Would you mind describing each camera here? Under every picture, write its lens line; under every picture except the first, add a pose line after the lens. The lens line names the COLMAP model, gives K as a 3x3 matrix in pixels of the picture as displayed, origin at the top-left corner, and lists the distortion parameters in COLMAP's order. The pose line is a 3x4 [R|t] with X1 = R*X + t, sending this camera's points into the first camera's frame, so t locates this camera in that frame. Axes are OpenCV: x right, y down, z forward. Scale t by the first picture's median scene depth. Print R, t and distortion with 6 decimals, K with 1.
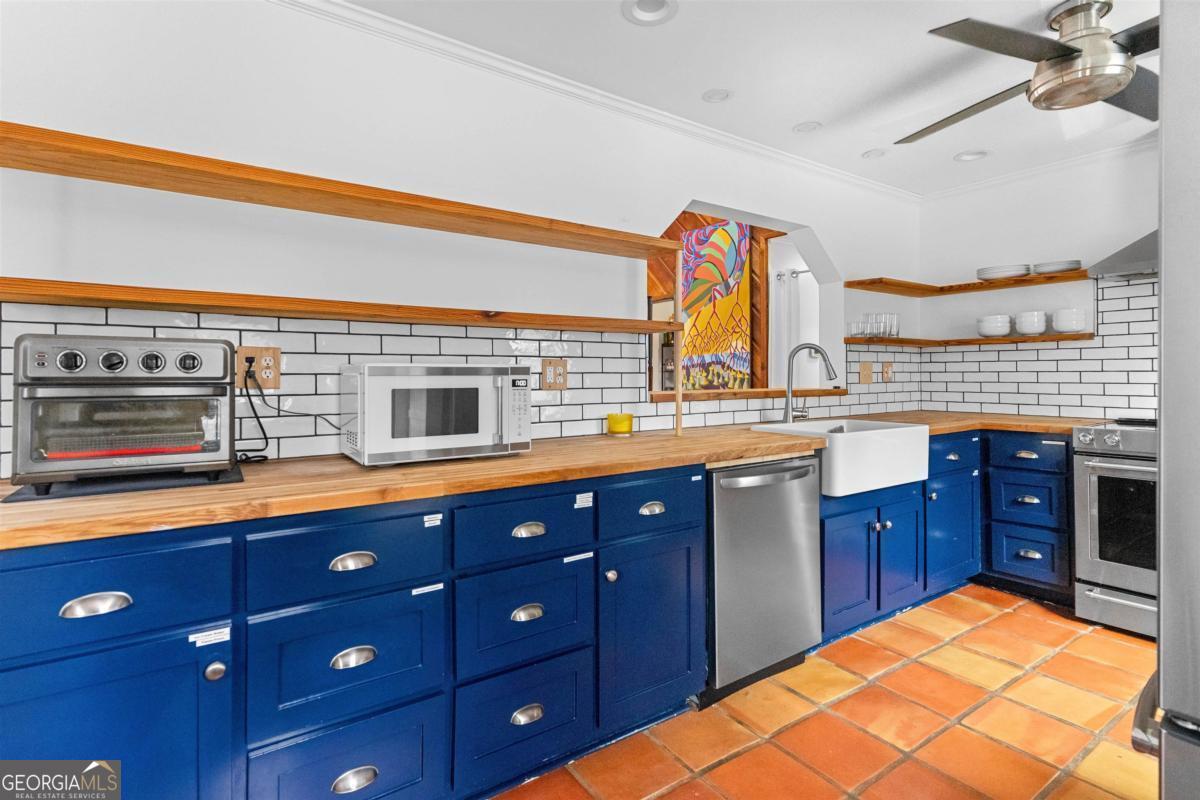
lens RADIAL K [[577.5, 0, 593.4], [0, 577.5, 372.2], [0, 0, 1]] dist [0.001579, -0.001687]
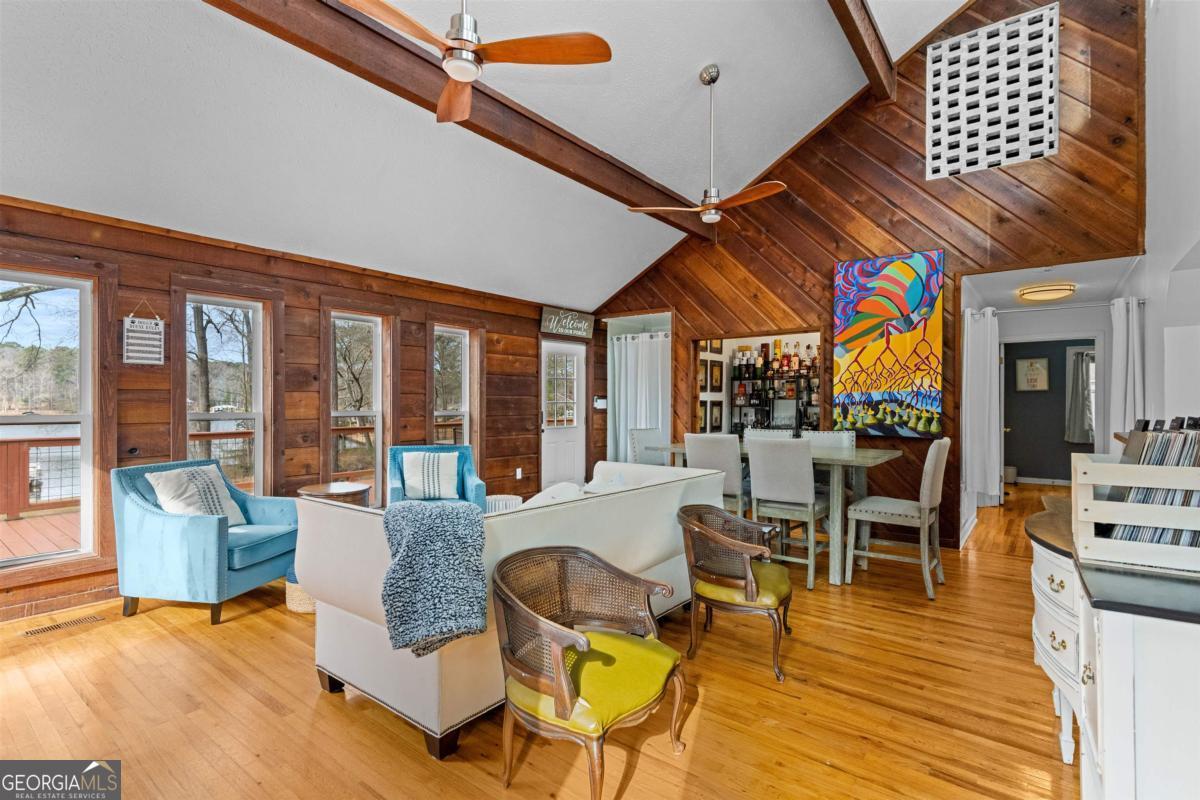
lens RADIAL K [[577.5, 0, 594.2], [0, 577.5, 398.2], [0, 0, 1]] dist [0.001579, -0.001687]
pose [[0.953857, 0.008612, 0.300138, -0.868603], [-0.007389, 0.999959, -0.005212, -0.019116], [-0.300171, 0.002754, 0.953881, 0.369184]]
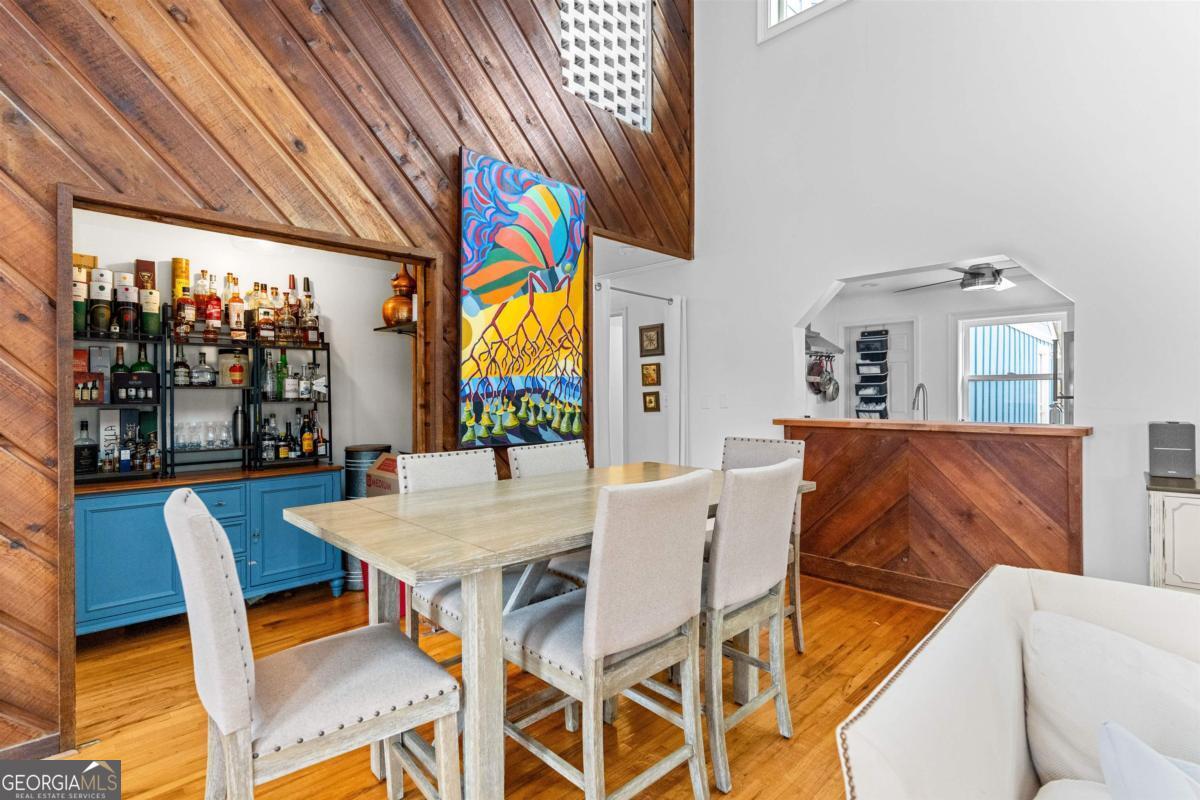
lens RADIAL K [[577.5, 0, 598.8], [0, 577.5, 397.8], [0, 0, 1]] dist [0.001579, -0.001687]
pose [[-0.189431, 0.002658, 0.981890, -0.684062], [0.004411, 0.999989, -0.001856, -0.010630], [-0.981884, 0.003980, -0.189441, 1.674897]]
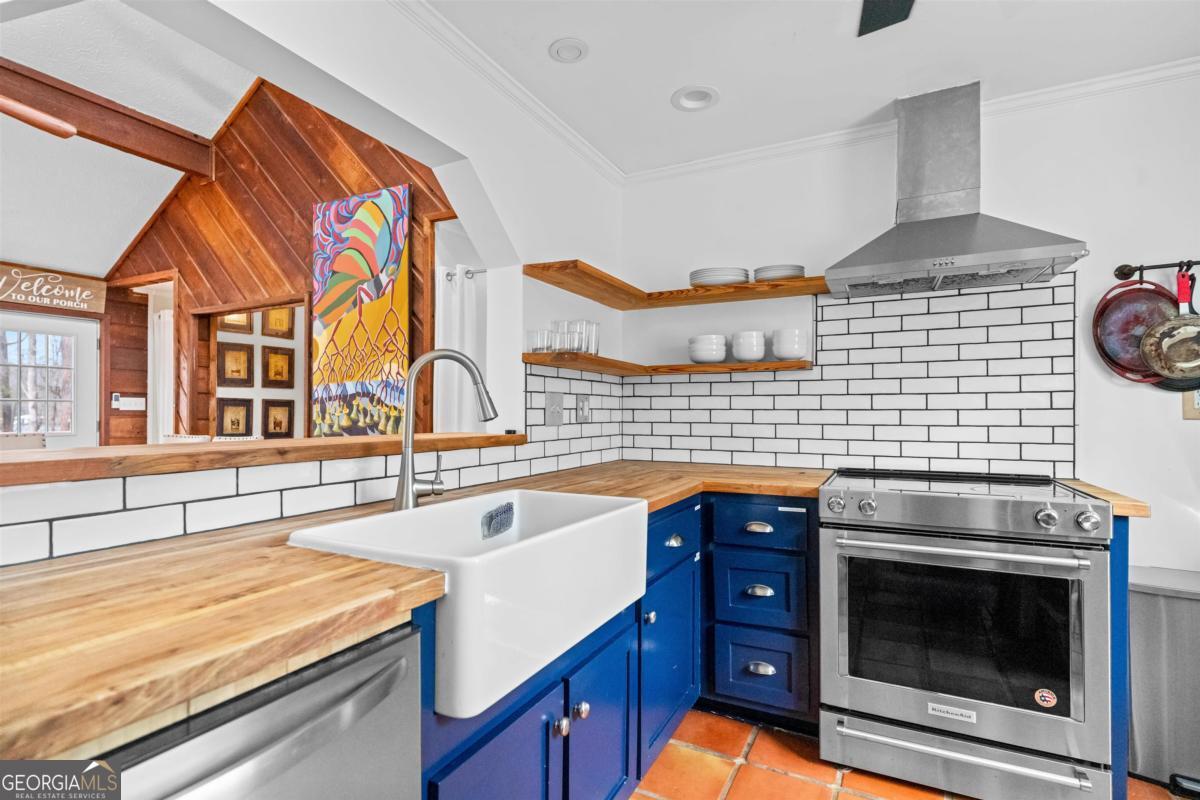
lens RADIAL K [[577.5, 0, 596.4], [0, 577.5, 410.3], [0, 0, 1]] dist [0.001579, -0.001687]
pose [[0.878275, 0.008286, 0.478084, 0.204062], [-0.008020, 0.999964, -0.002597, 0.003710], [-0.478089, -0.001553, 0.878310, 0.407124]]
